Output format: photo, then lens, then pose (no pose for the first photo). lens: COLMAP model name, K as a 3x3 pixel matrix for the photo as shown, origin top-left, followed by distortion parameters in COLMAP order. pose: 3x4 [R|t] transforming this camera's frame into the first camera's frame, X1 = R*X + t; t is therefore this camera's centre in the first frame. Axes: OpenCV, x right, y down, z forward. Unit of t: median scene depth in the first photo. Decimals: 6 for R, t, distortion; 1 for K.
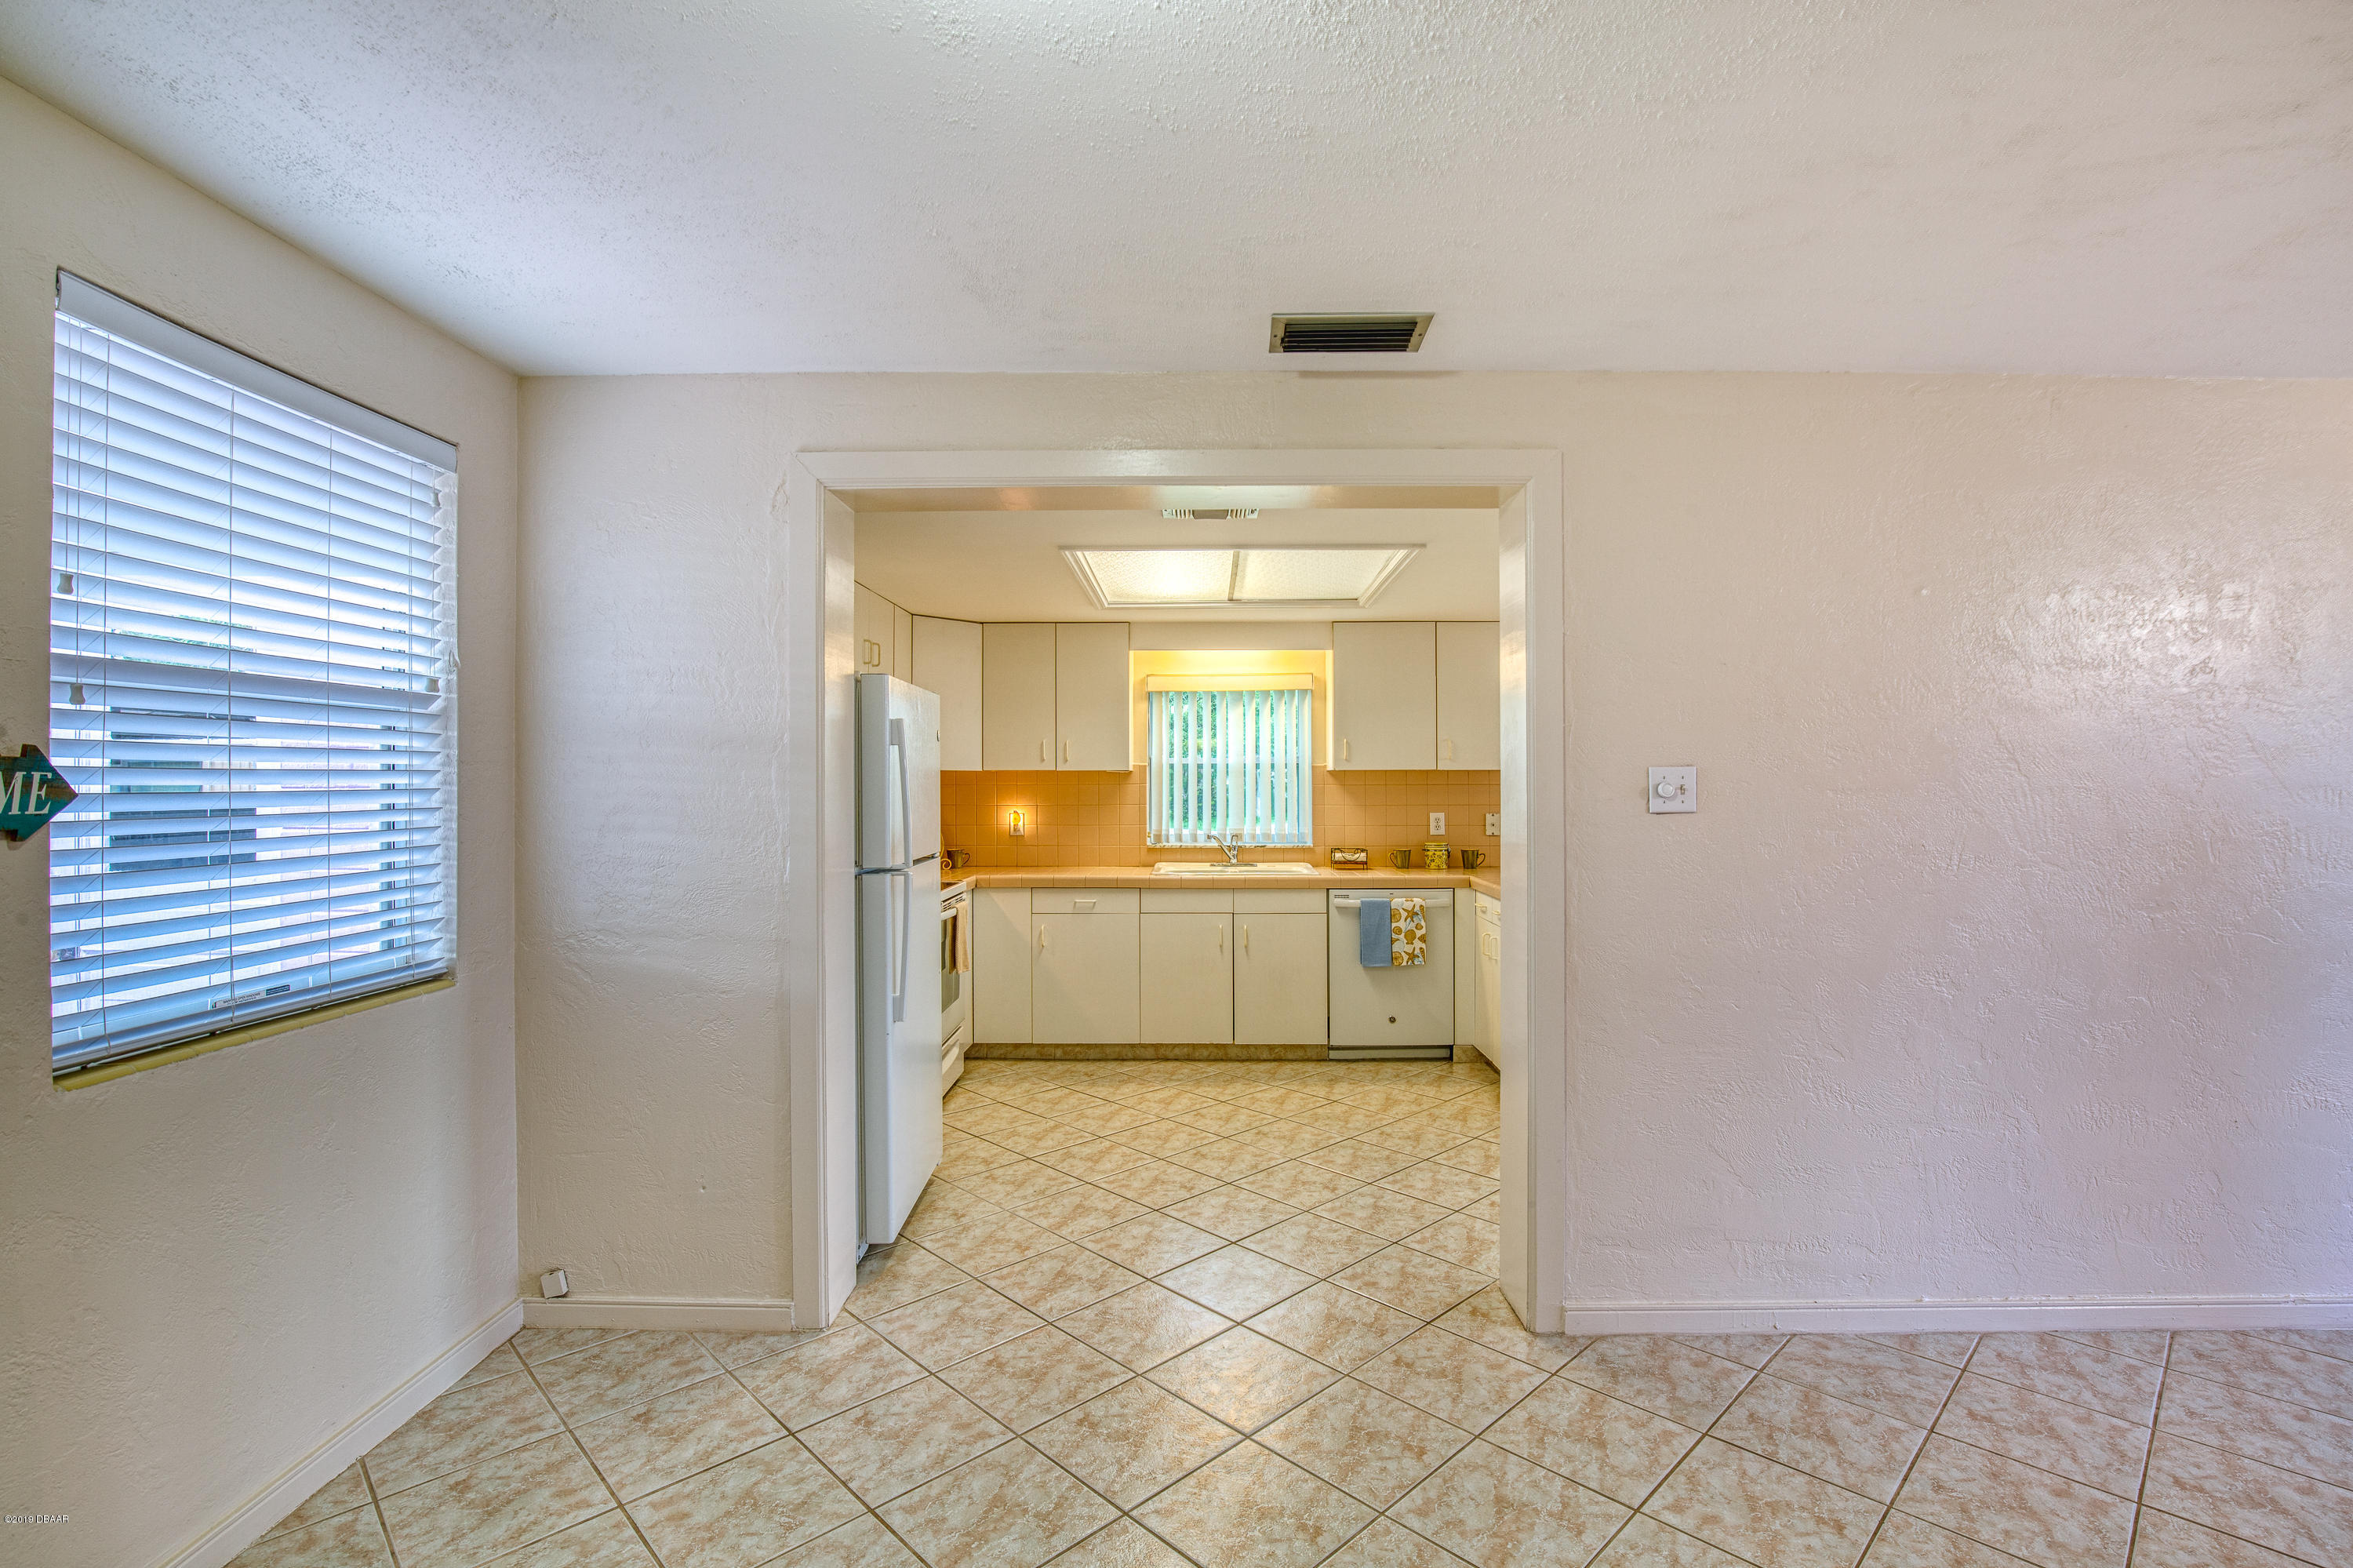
lens RADIAL K [[1079.6, 0, 1189.3], [0, 1079.6, 792.5], [0, 0, 1]] dist [-0.035277, 0.005648]
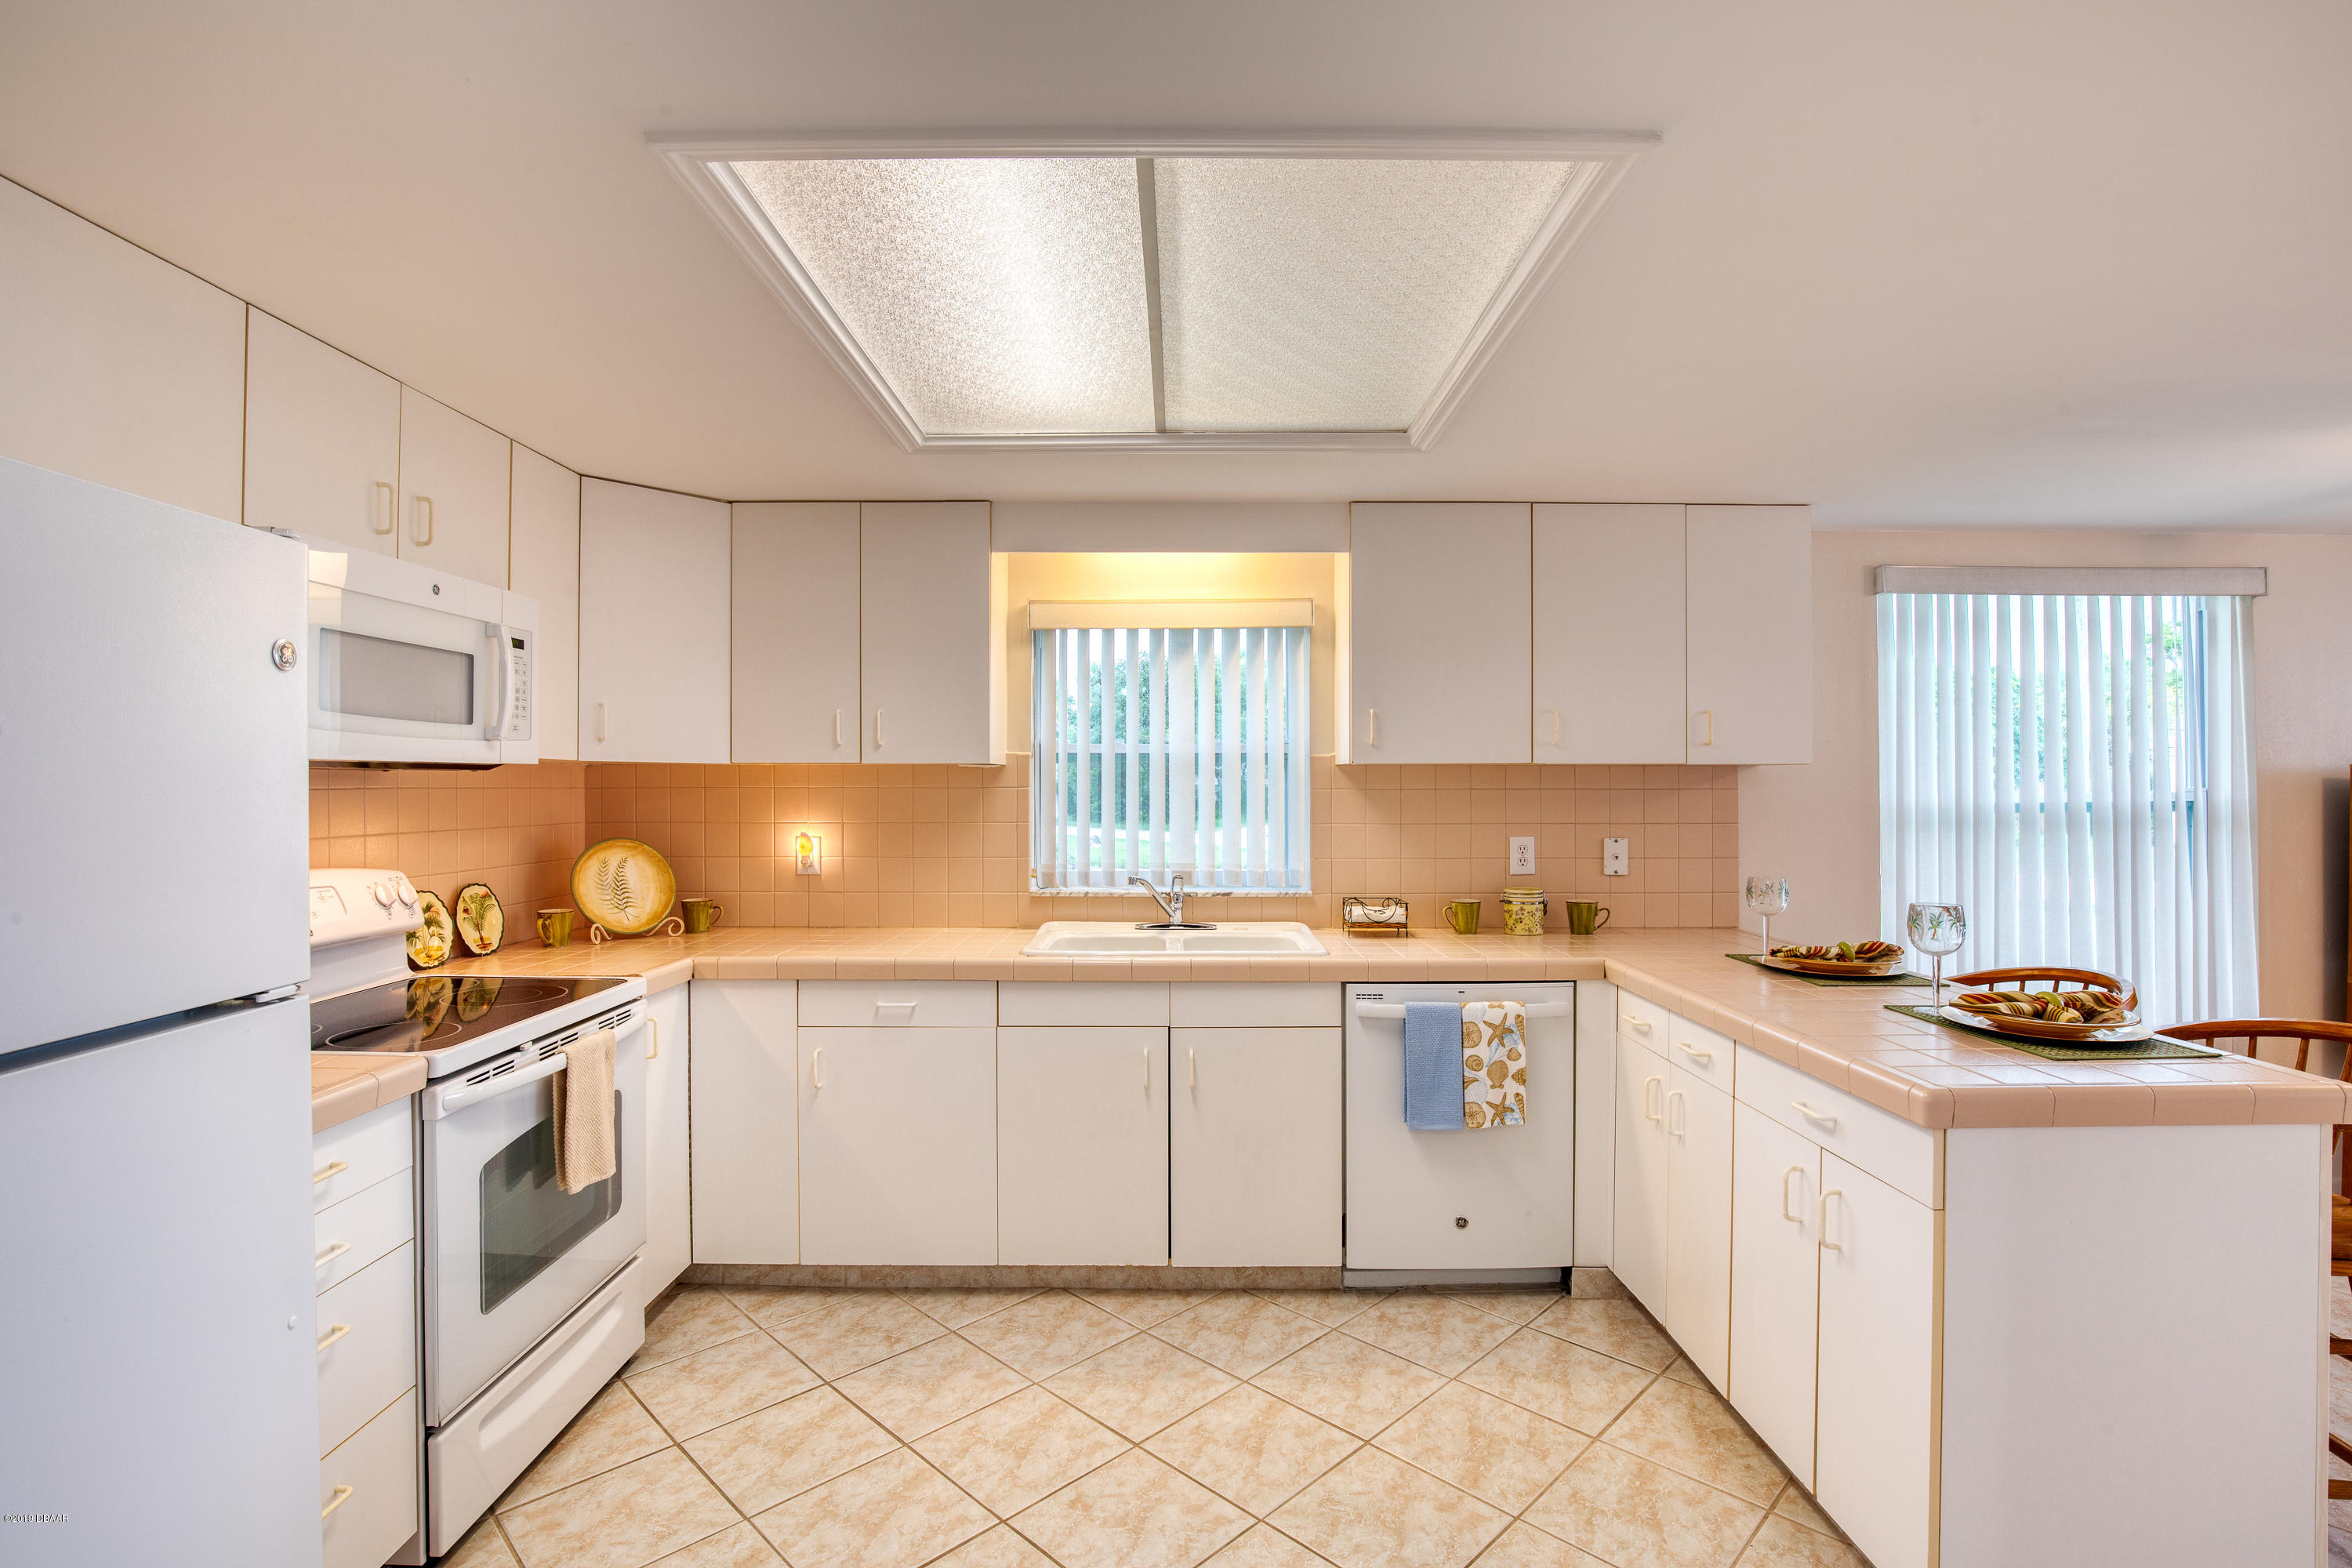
lens RADIAL K [[1079.1, 0, 1188.8], [0, 1079.1, 792.4], [0, 0, 1]] dist [-0.035277, 0.005648]
pose [[0.999738, 0.002502, 0.022767, 0.037489], [-0.002538, 0.999996, 0.001553, -0.006713], [-0.022763, -0.001611, 0.999740, 0.456322]]
